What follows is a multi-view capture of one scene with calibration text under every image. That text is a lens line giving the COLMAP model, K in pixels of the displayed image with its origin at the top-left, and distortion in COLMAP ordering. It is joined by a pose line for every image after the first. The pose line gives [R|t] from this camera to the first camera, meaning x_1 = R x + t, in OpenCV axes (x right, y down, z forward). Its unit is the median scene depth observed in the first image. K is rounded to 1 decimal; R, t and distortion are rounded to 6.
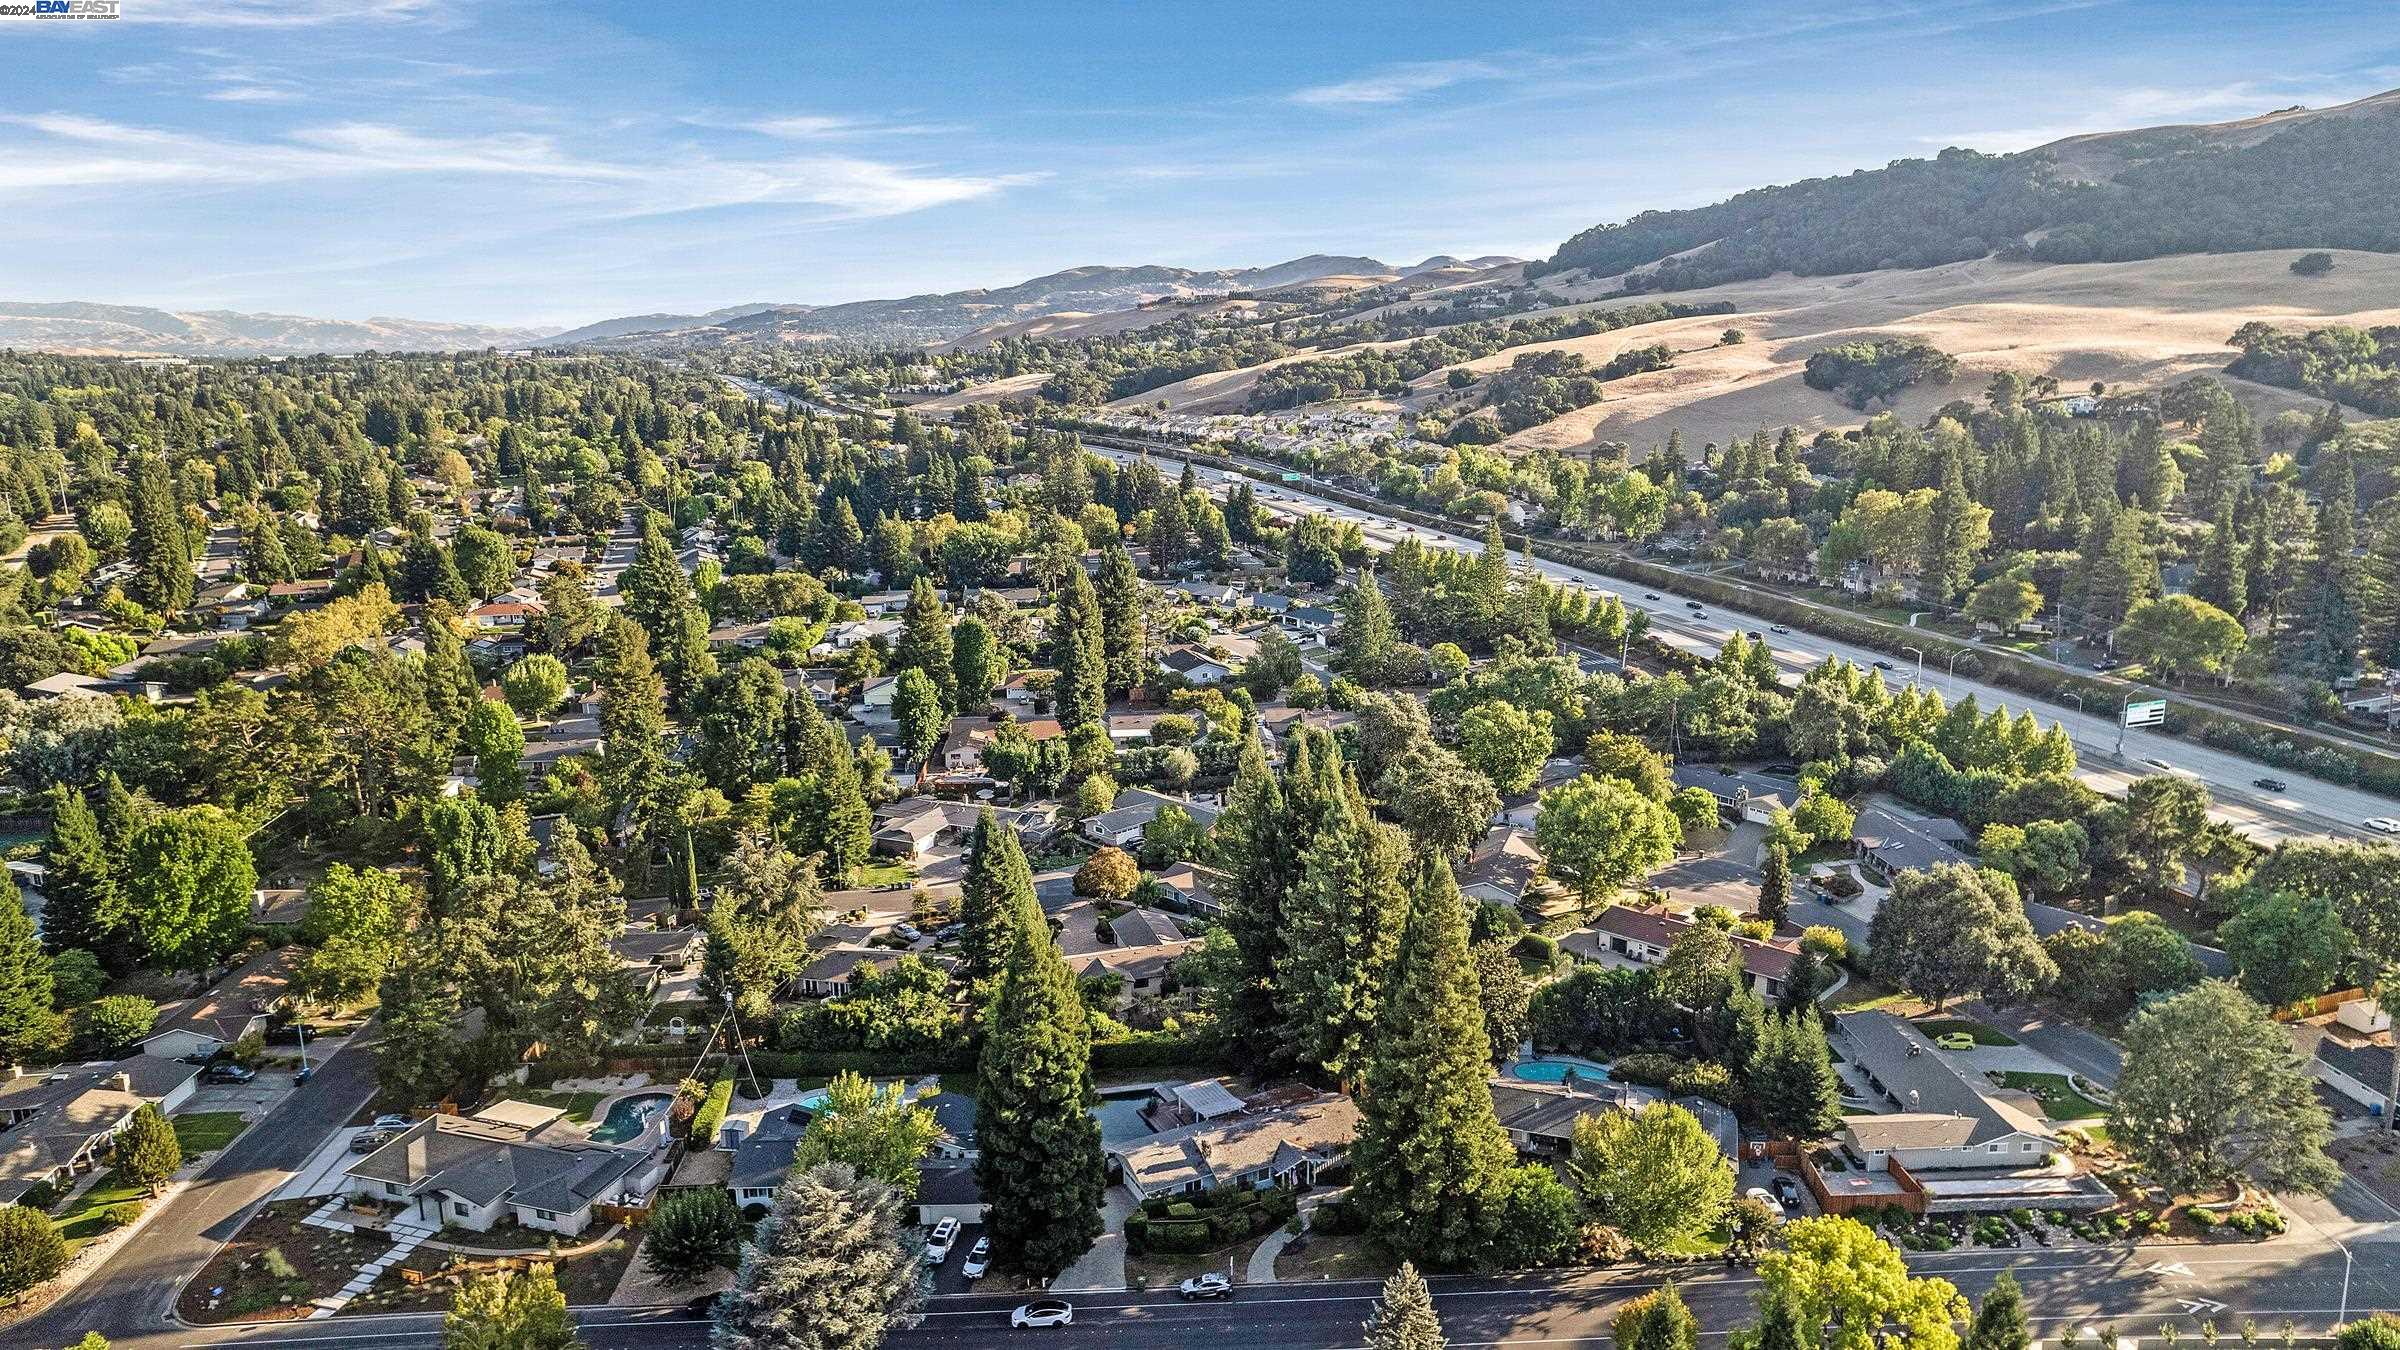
lens RADIAL K [[1515.2, 0, 1200.0], [0, 1515.2, 675.0], [0, 0, 1]] dist [-0.028794, -0.000437]
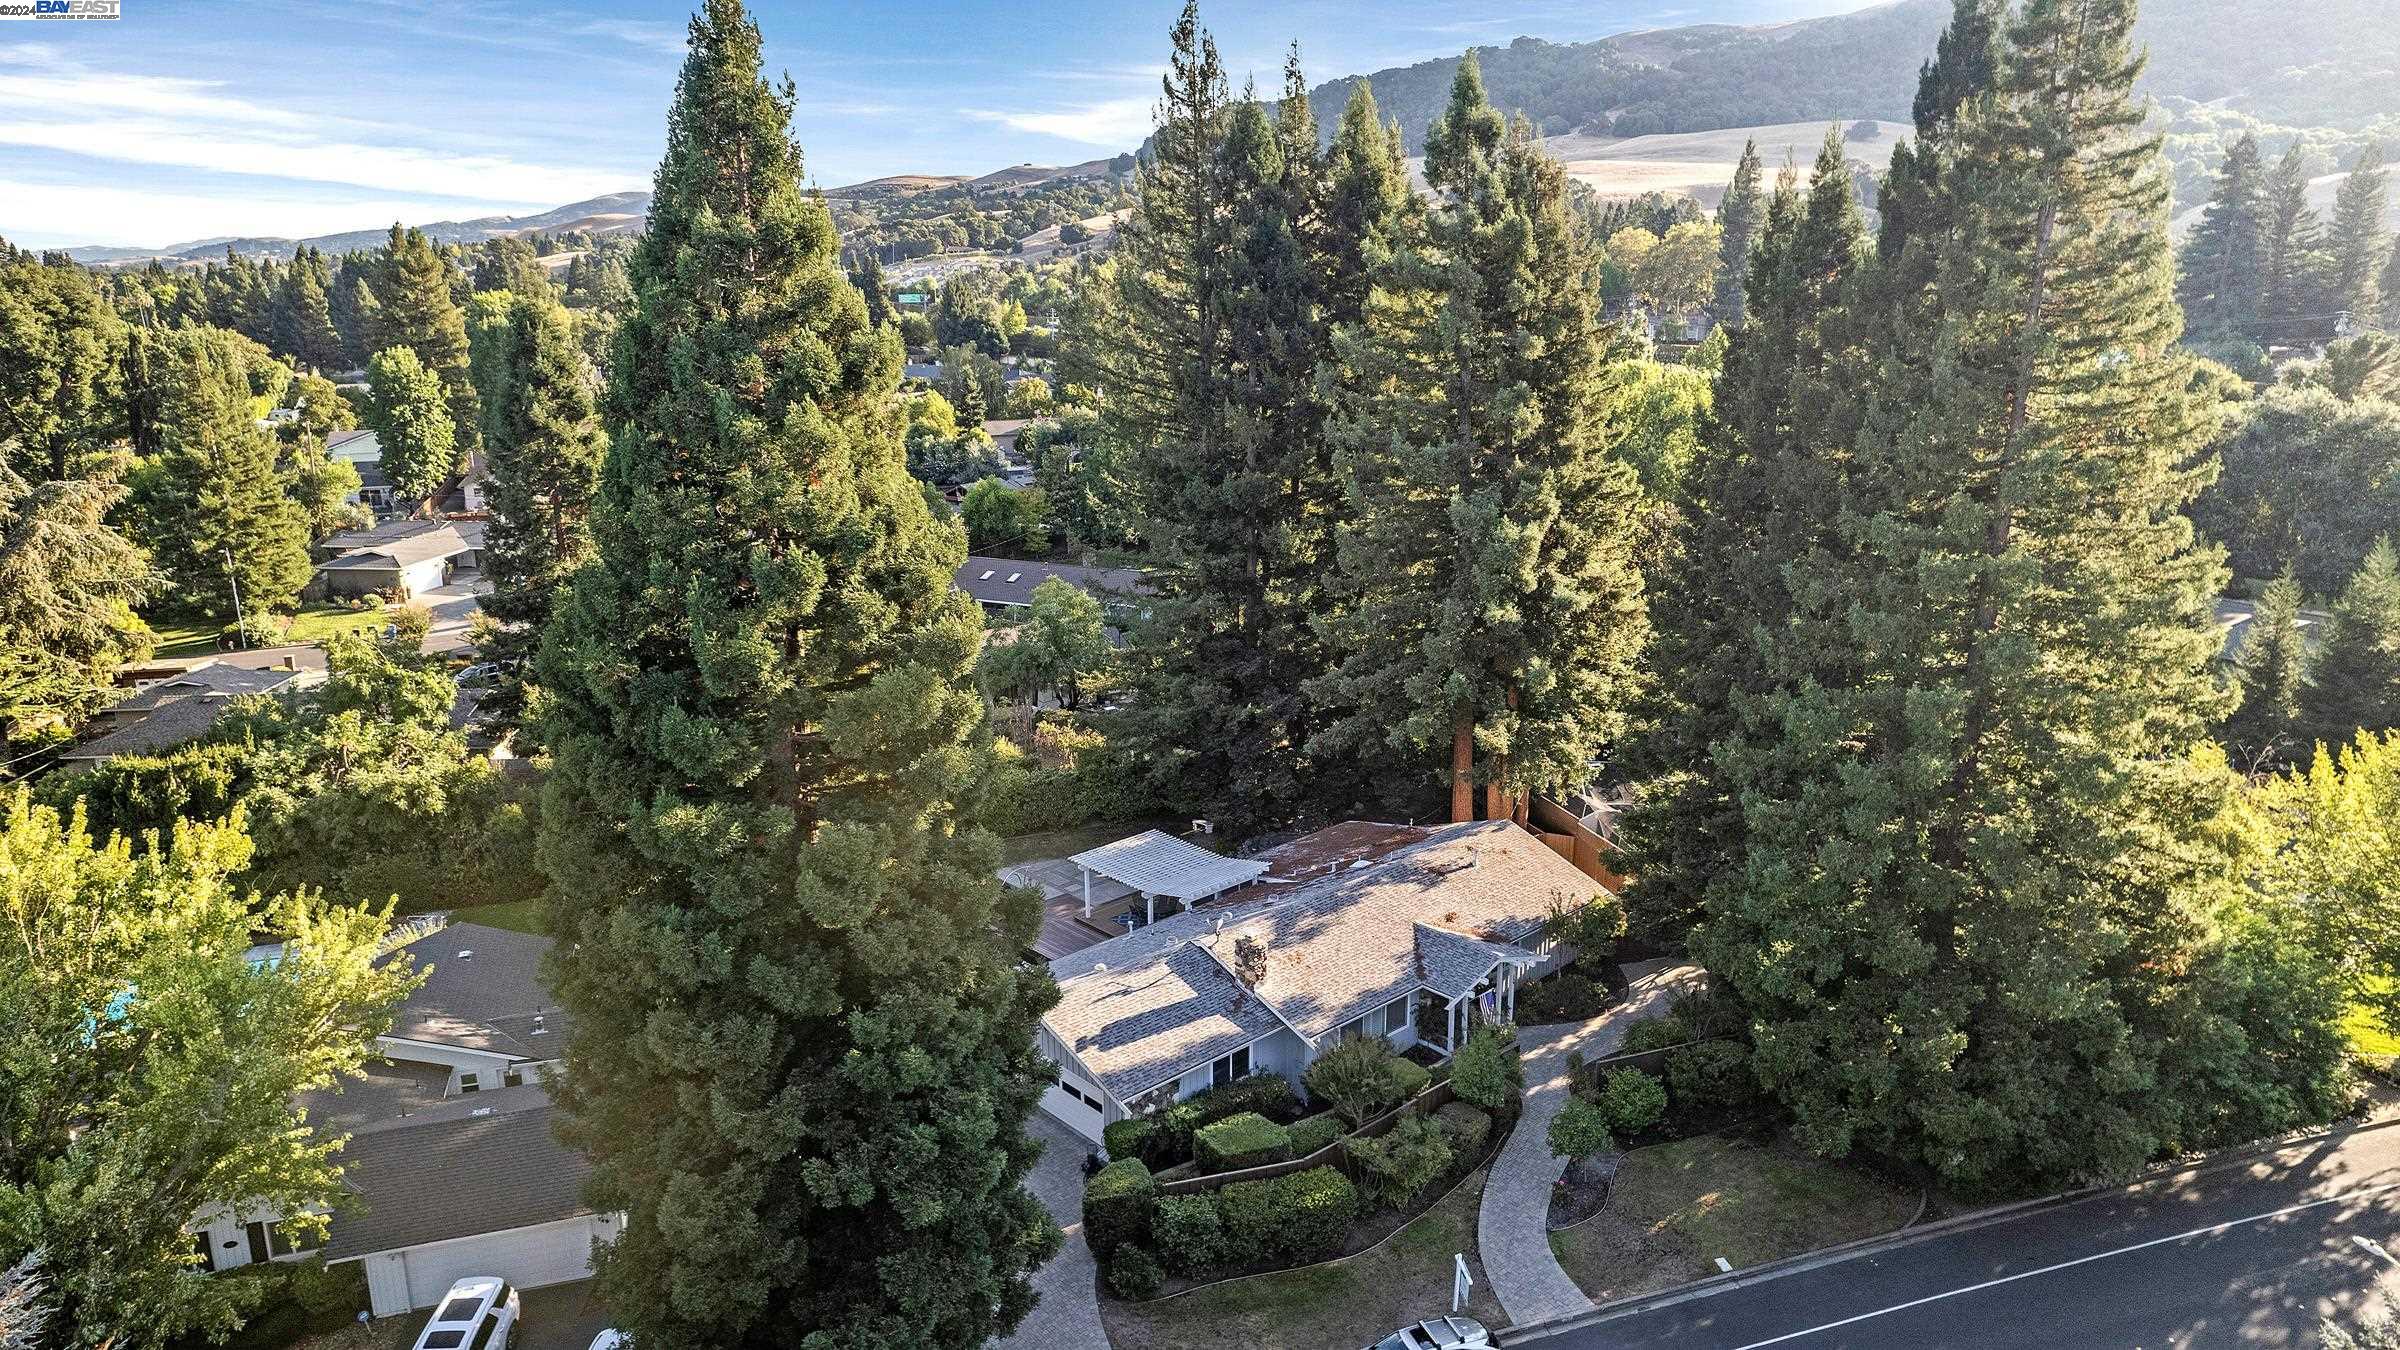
lens RADIAL K [[1521.4, 0, 1200.0], [0, 1521.4, 675.0], [0, 0, 1]] dist [-0.003254, -0.001589]
pose [[0.962630, -0.066703, 0.262479, -0.093145], [0.056352, 0.997315, 0.046776, 0.219690], [-0.264894, -0.030237, 0.963803, 0.632763]]
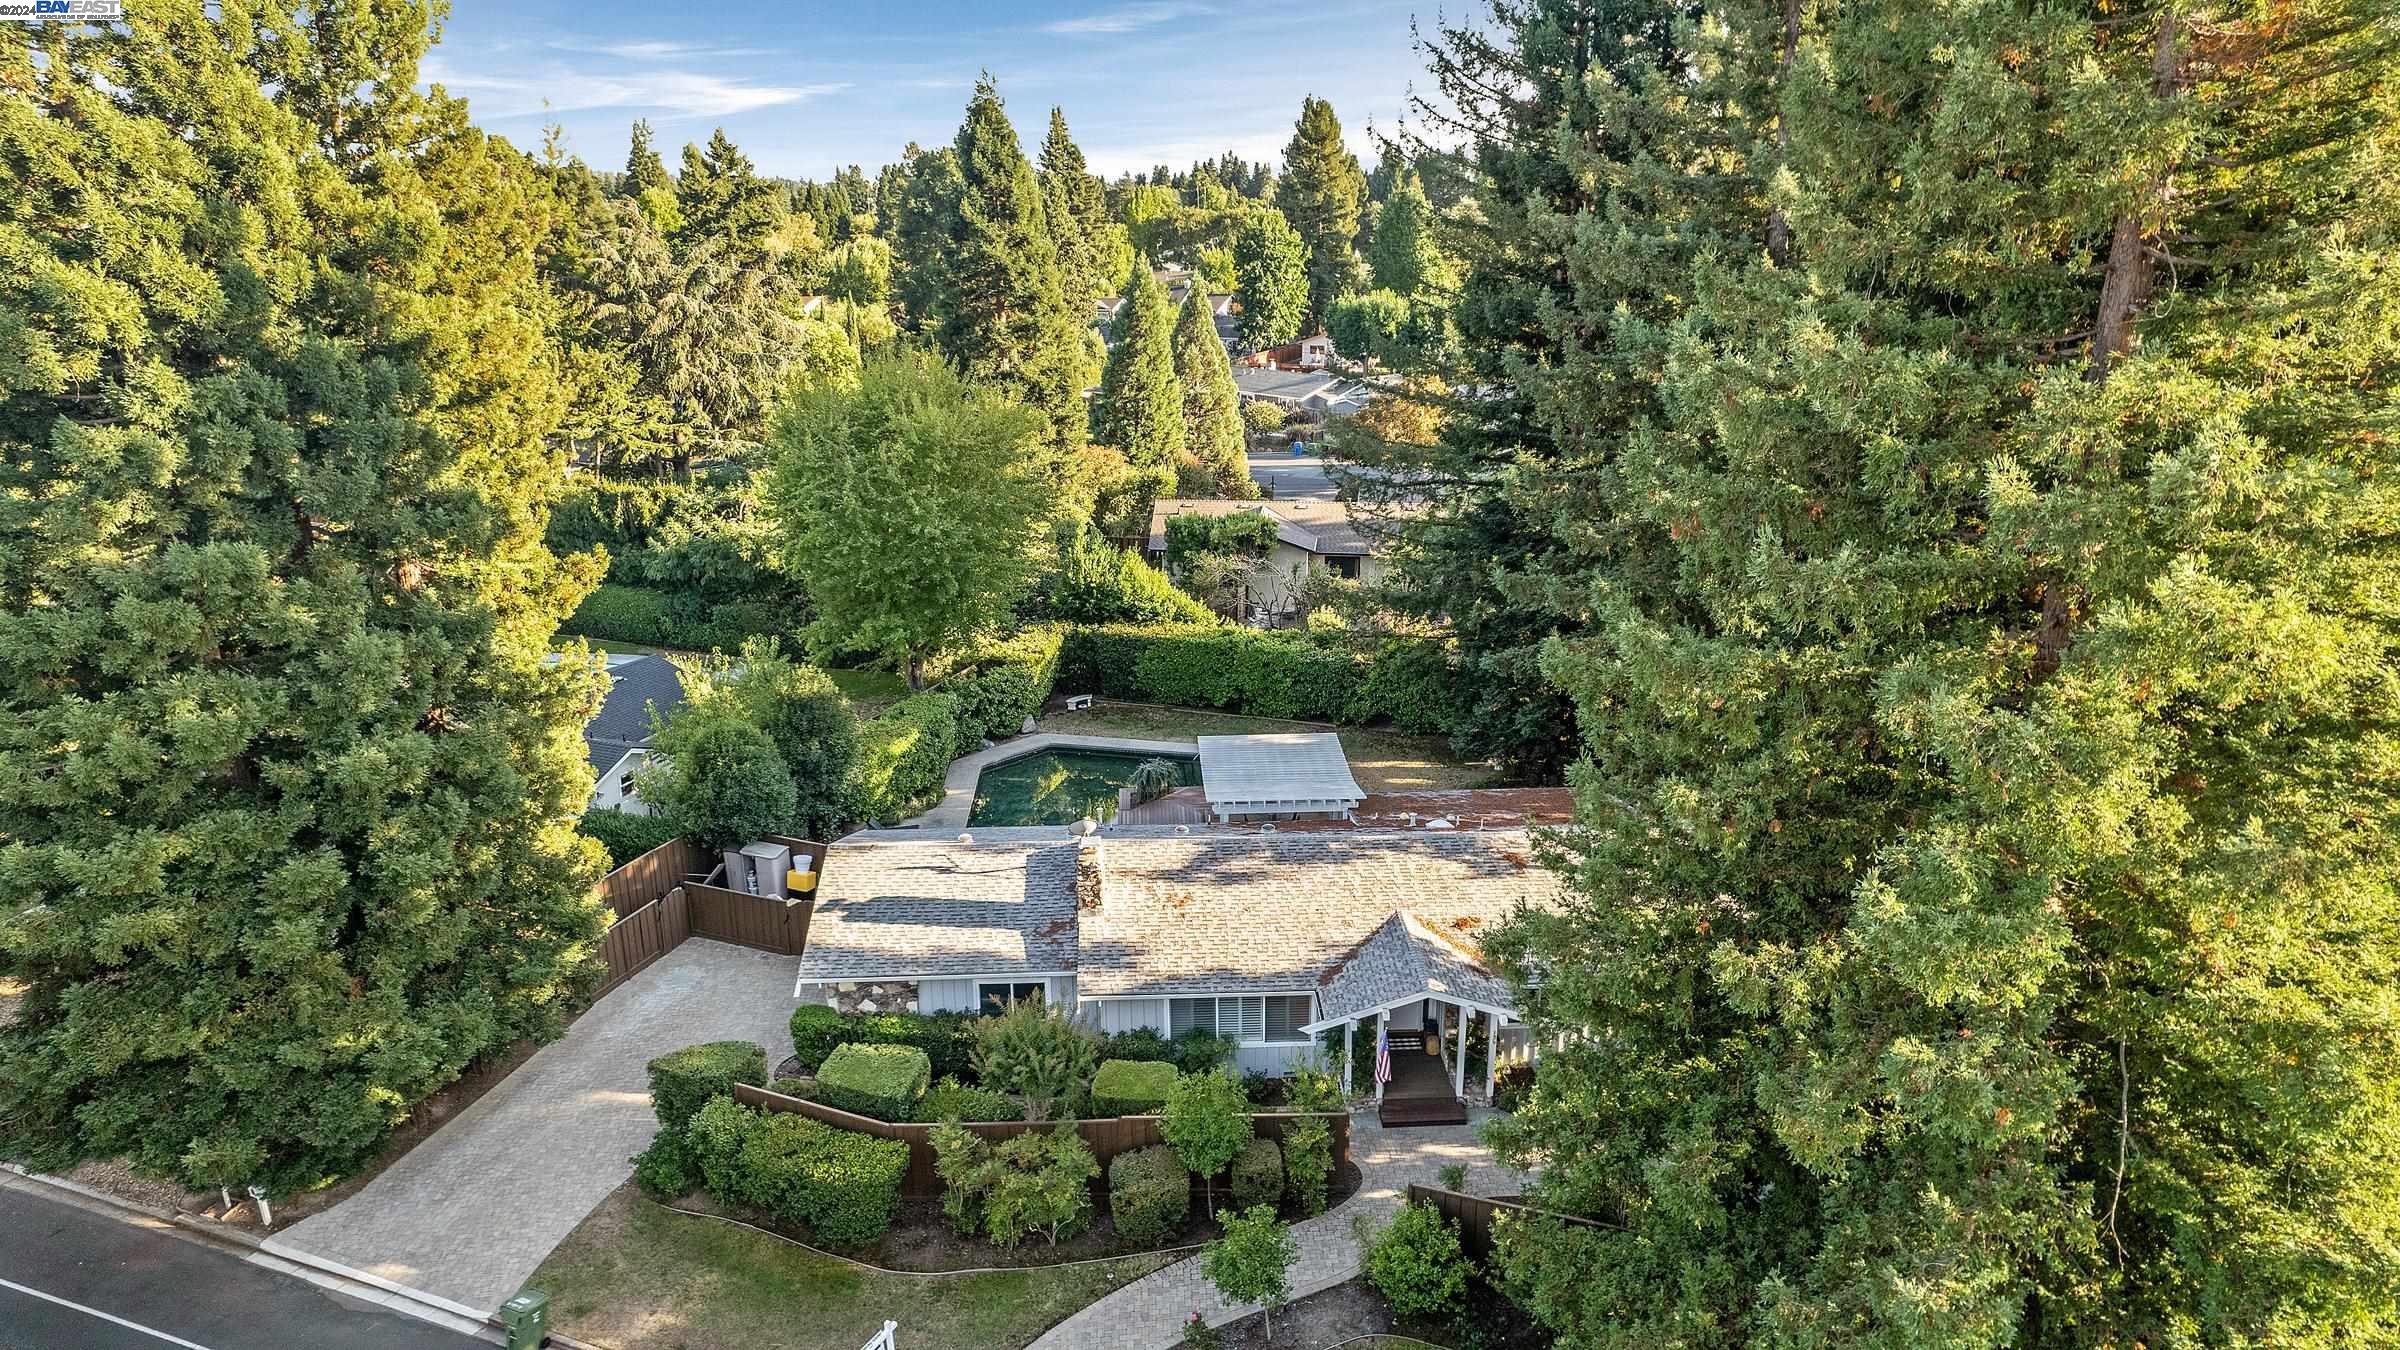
lens RADIAL K [[1521.4, 0, 1200.0], [0, 1521.4, 675.0], [0, 0, 1]] dist [-0.003254, -0.001589]
pose [[0.912921, 0.128830, -0.387270, 0.118846], [-0.092489, 0.989492, 0.111140, 0.235471], [0.397519, -0.065644, 0.915243, 0.730843]]
